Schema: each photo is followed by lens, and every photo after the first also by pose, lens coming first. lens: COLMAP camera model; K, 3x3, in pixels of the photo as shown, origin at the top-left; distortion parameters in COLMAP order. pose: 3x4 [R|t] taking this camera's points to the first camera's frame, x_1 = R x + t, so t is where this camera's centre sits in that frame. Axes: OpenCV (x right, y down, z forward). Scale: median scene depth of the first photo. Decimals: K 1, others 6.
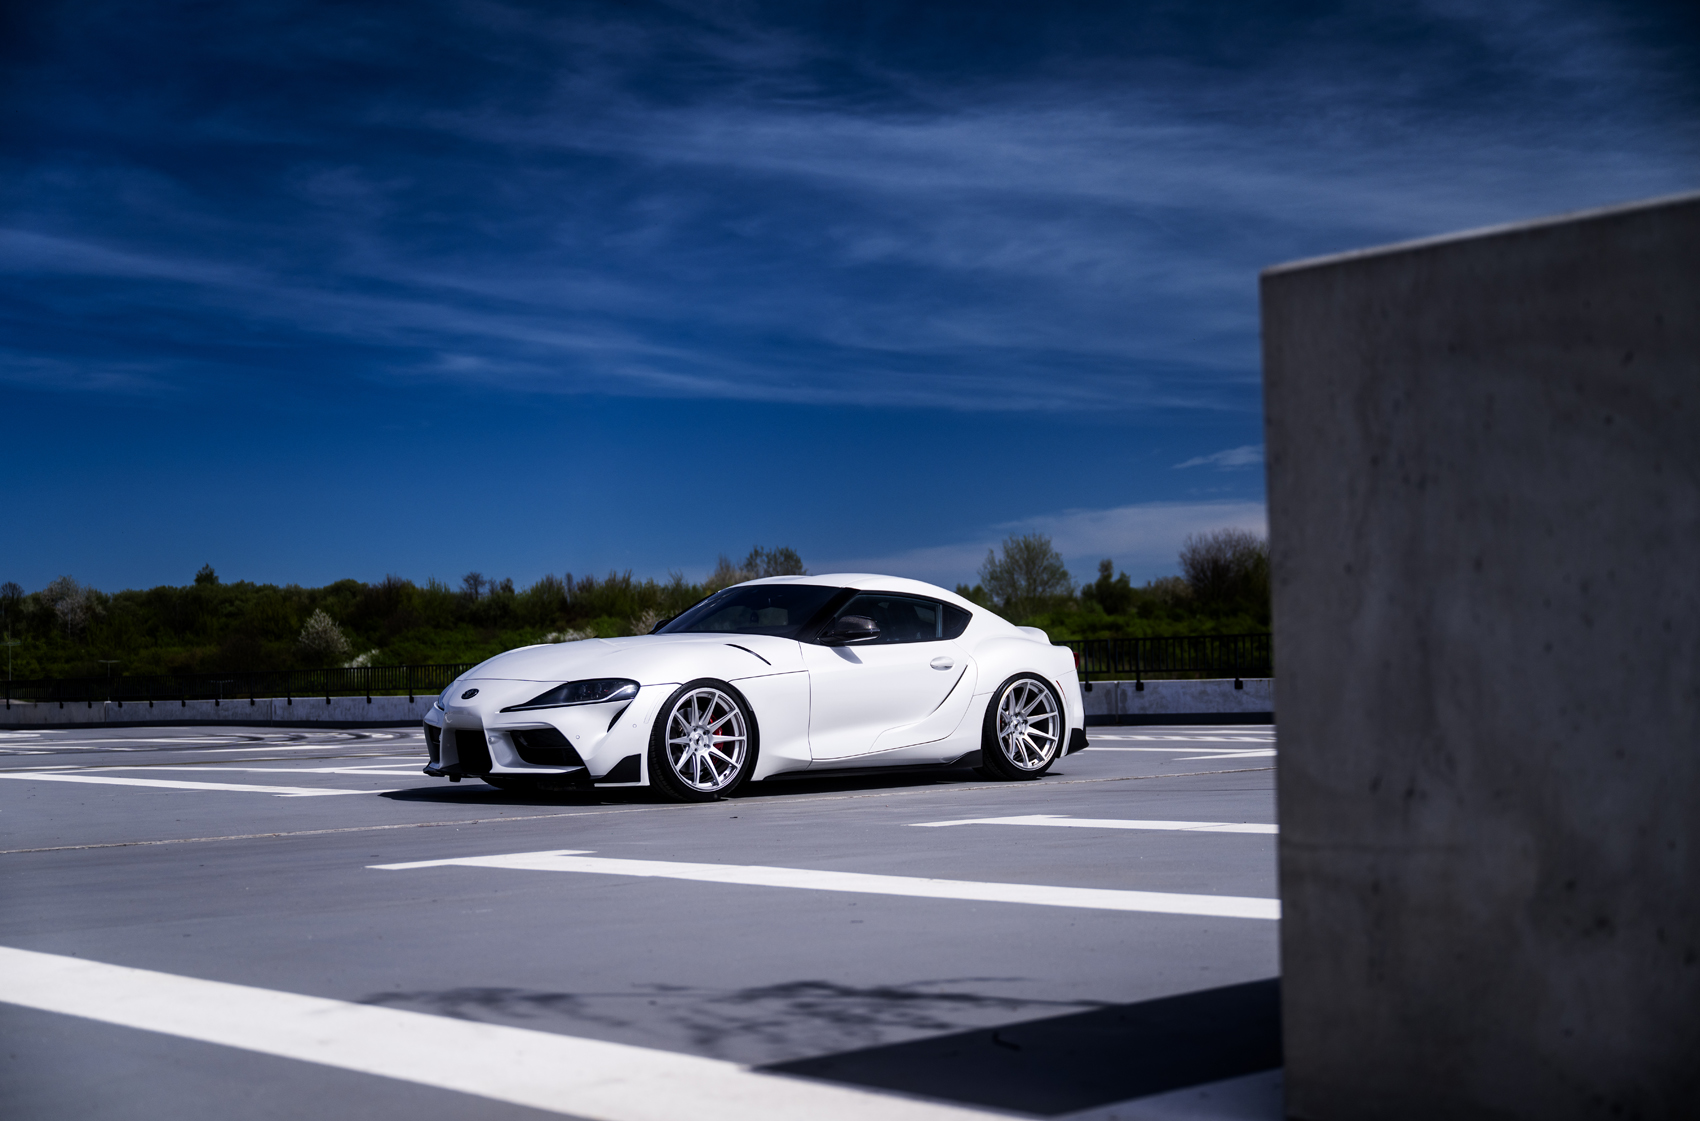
lens RADIAL K [[2311.8, 0, 850.0], [0, 2311.8, 560.5], [0, 0, 1]] dist [0.001713, 0.001643]
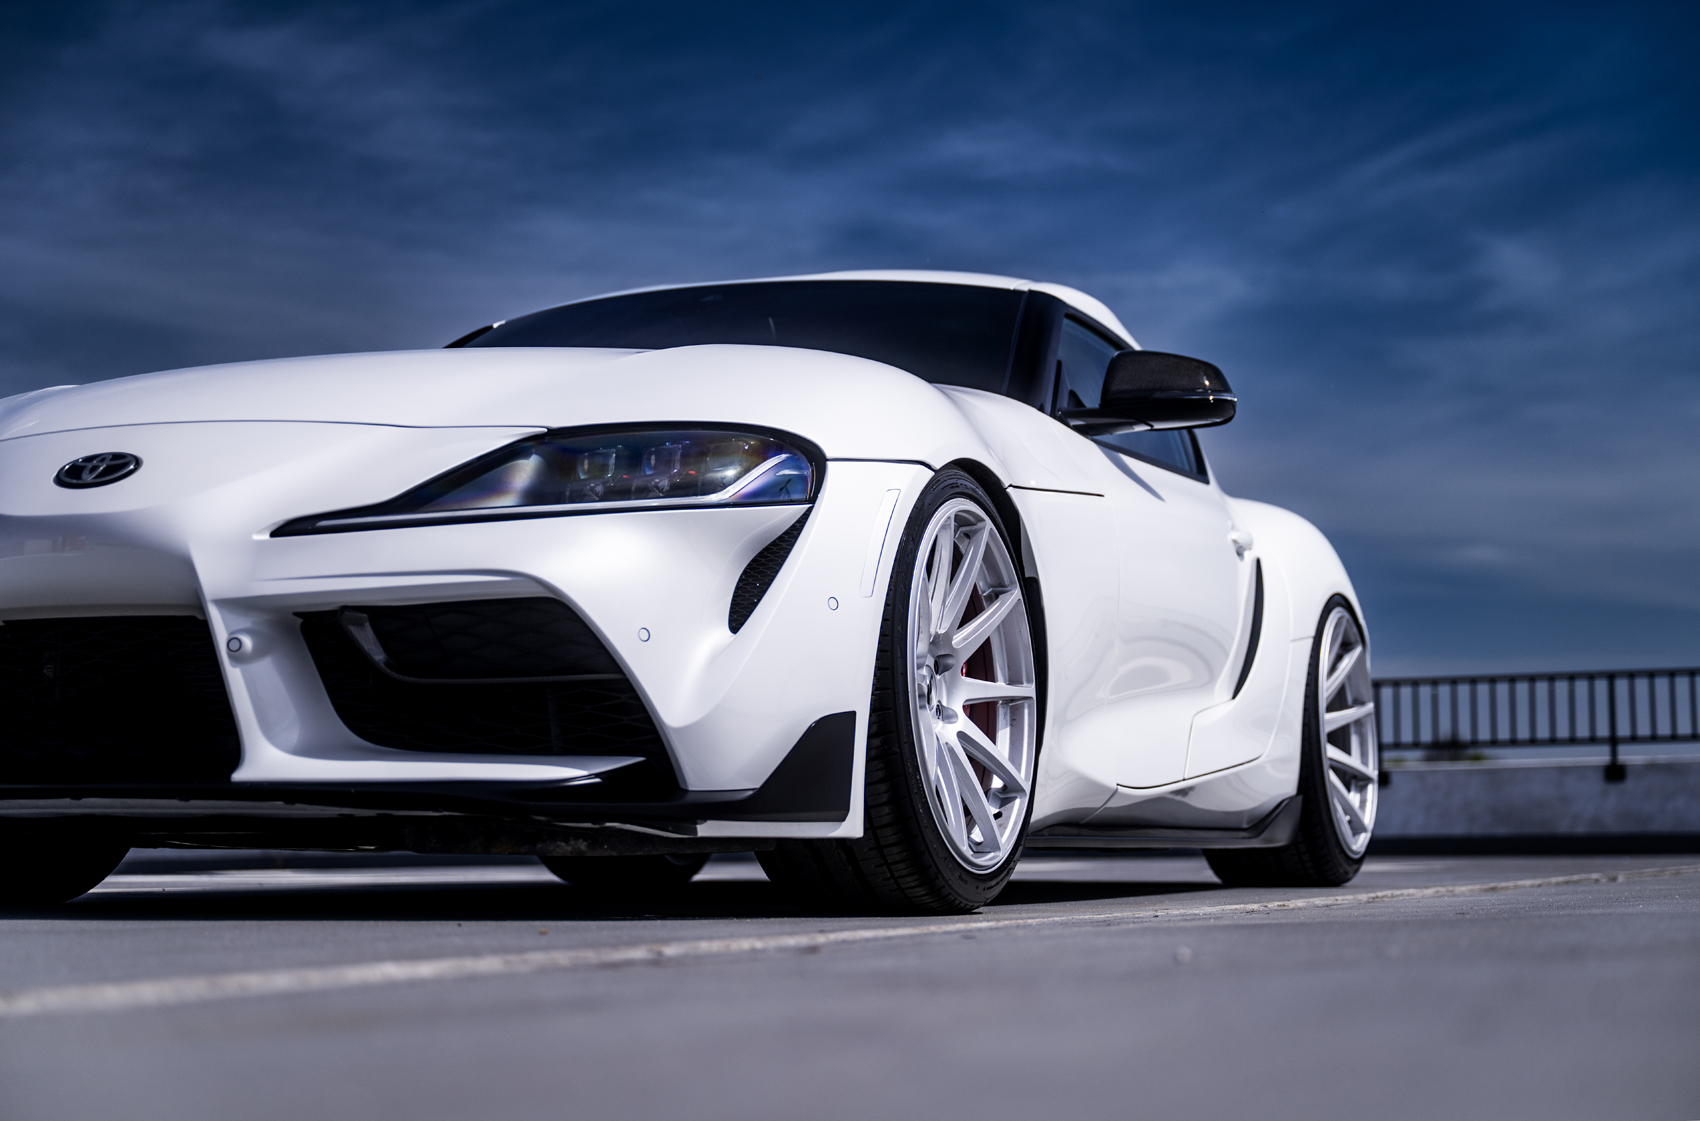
lens RADIAL K [[2993.1, 0, 850.0], [0, 2993.1, 560.5], [0, 0, 1]] dist [0.000130, -0.009007]
pose [[0.892958, 0.054610, 0.446816, -0.239276], [-0.027975, 0.997428, -0.065998, 0.087766], [-0.449270, 0.046434, 0.892188, 0.690022]]
